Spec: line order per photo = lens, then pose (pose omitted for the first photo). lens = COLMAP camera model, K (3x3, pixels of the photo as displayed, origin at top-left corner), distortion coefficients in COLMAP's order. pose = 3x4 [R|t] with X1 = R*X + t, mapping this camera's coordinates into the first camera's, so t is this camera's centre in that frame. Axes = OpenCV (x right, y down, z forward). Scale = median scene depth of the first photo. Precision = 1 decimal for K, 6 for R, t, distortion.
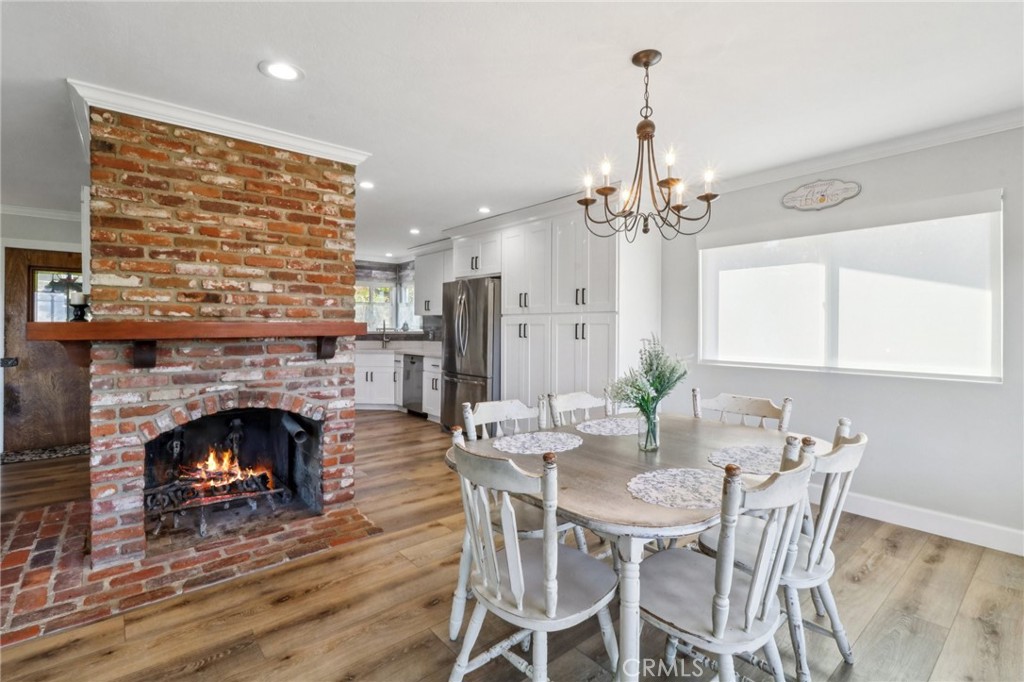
lens RADIAL K [[476.3, 0, 512.5], [0, 476.3, 317.8], [0, 0, 1]] dist [0.008105, -0.006648]
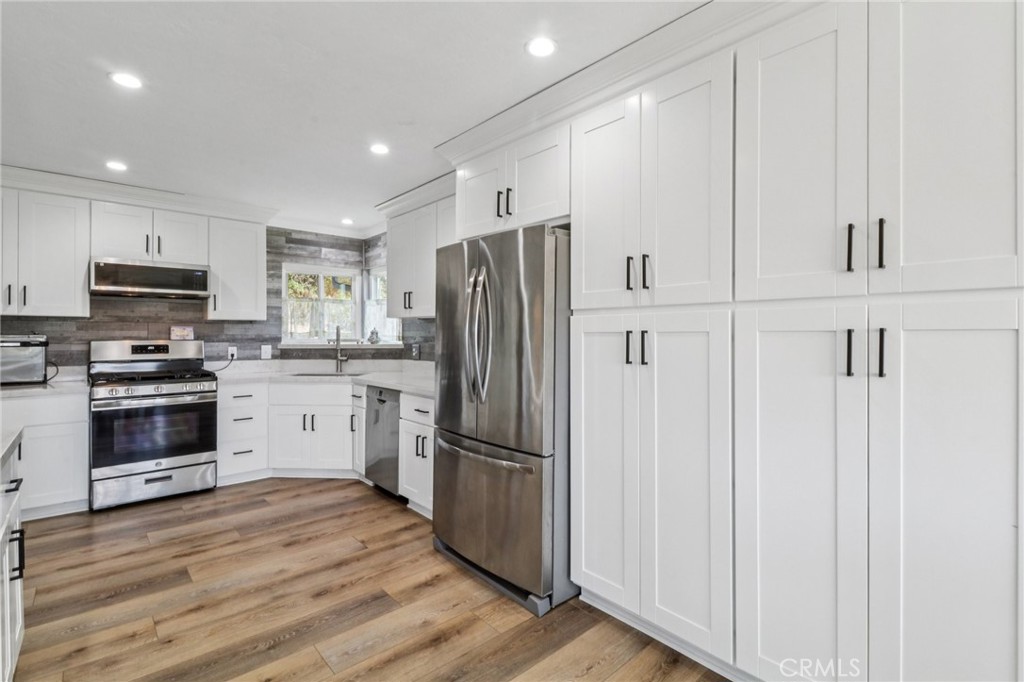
lens RADIAL K [[476.3, 0, 520.6], [0, 476.3, 333.6], [0, 0, 1]] dist [0.008105, -0.006648]
pose [[0.999218, -0.001582, 0.039502, -0.140440], [0.001002, 0.999892, 0.014691, 0.013944], [-0.039521, -0.014640, 0.999112, 0.896896]]
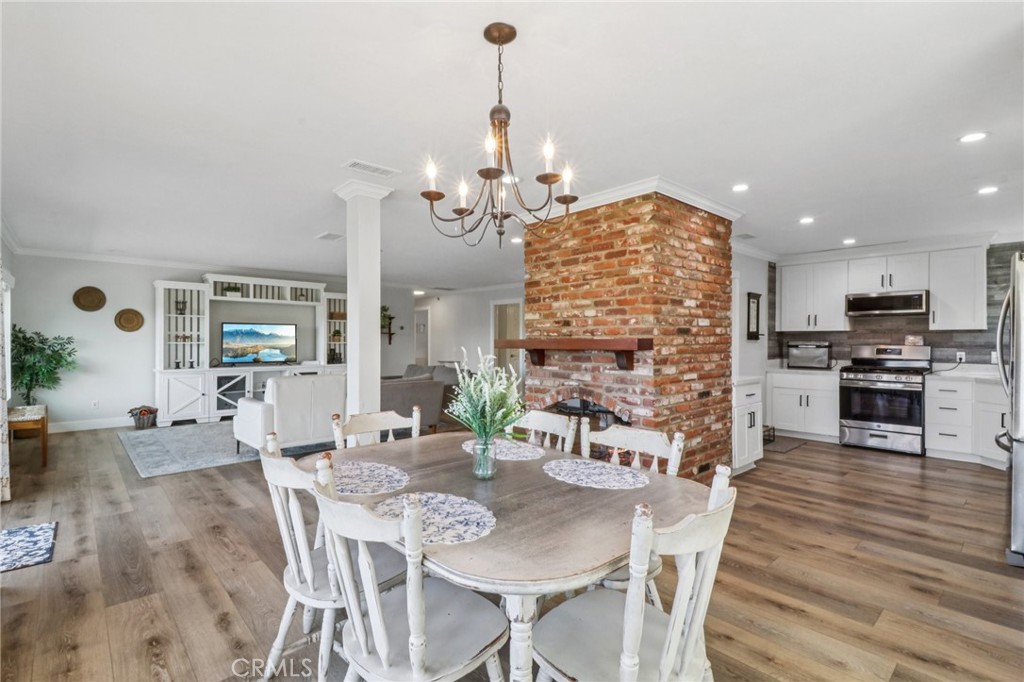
lens RADIAL K [[476.3, 0, 498.3], [0, 476.3, 341.0], [0, 0, 1]] dist [0.008105, -0.006648]
pose [[0.023230, -0.001395, -0.999729, 0.748119], [0.014687, 0.999892, -0.001054, 0.011524], [0.999622, -0.014659, 0.023248, 0.636574]]
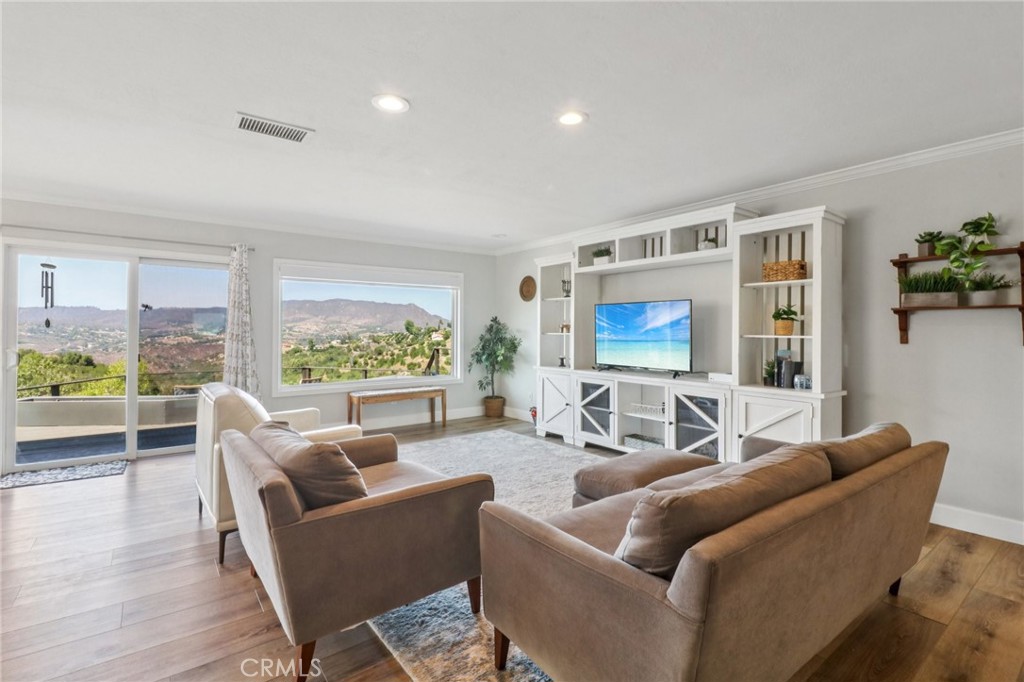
lens RADIAL K [[476.3, 0, 515.3], [0, 476.3, 333.2], [0, 0, 1]] dist [0.008105, -0.006648]
pose [[-0.998200, -0.008585, 0.059357, -1.453813], [-0.009296, 0.999888, -0.011713, 0.015933], [-0.059249, -0.012244, -0.998168, 0.951570]]
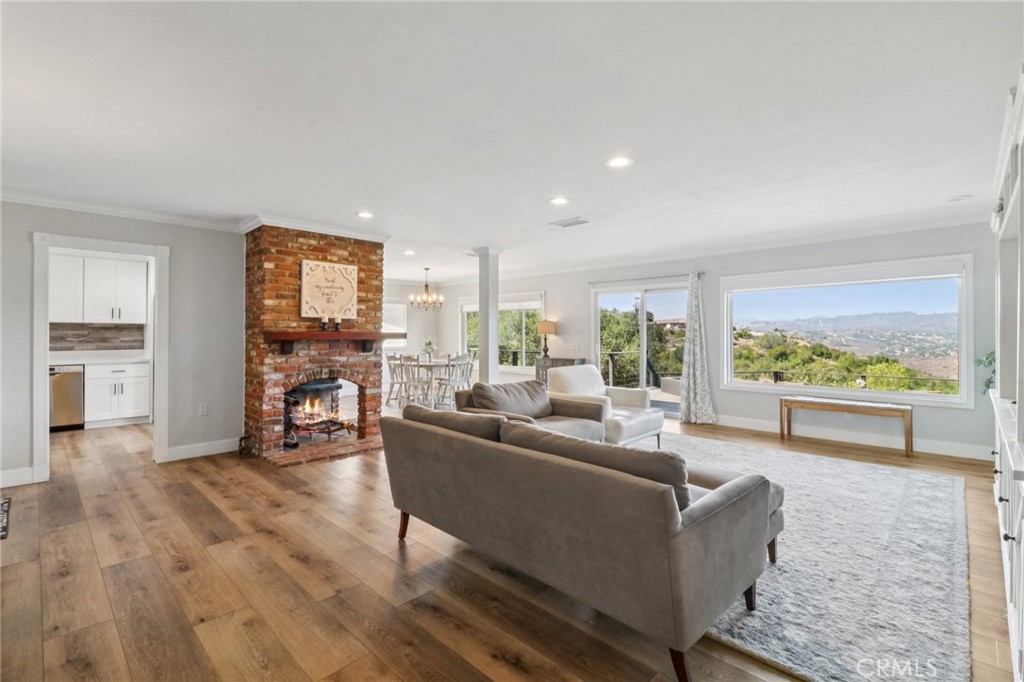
lens RADIAL K [[476.3, 0, 517.7], [0, 476.3, 332.6], [0, 0, 1]] dist [0.008105, -0.006648]
pose [[-0.092389, -0.001232, 0.995722, -2.503473], [-0.017172, 0.999852, -0.000356, -0.001016], [-0.995575, -0.017132, -0.092397, 0.404828]]
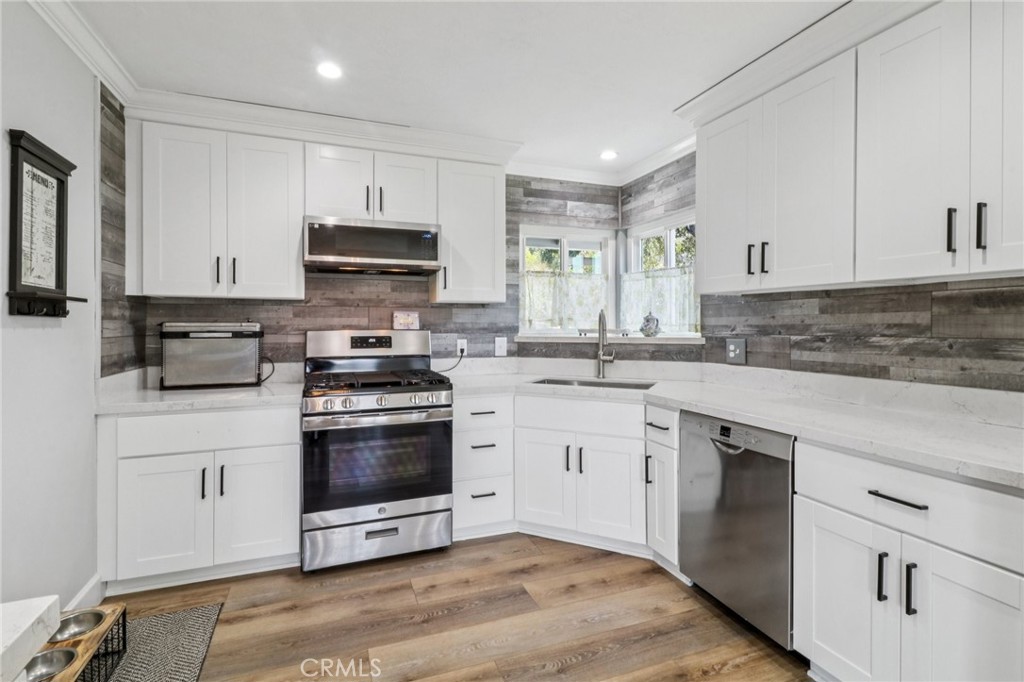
lens RADIAL K [[476.3, 0, 504.1], [0, 476.3, 327.1], [0, 0, 1]] dist [0.008105, -0.006648]
pose [[0.940615, -0.000938, -0.339475, -0.498531], [0.008346, 0.999758, 0.020364, 0.026059], [0.339374, -0.021988, 0.940395, 1.395053]]
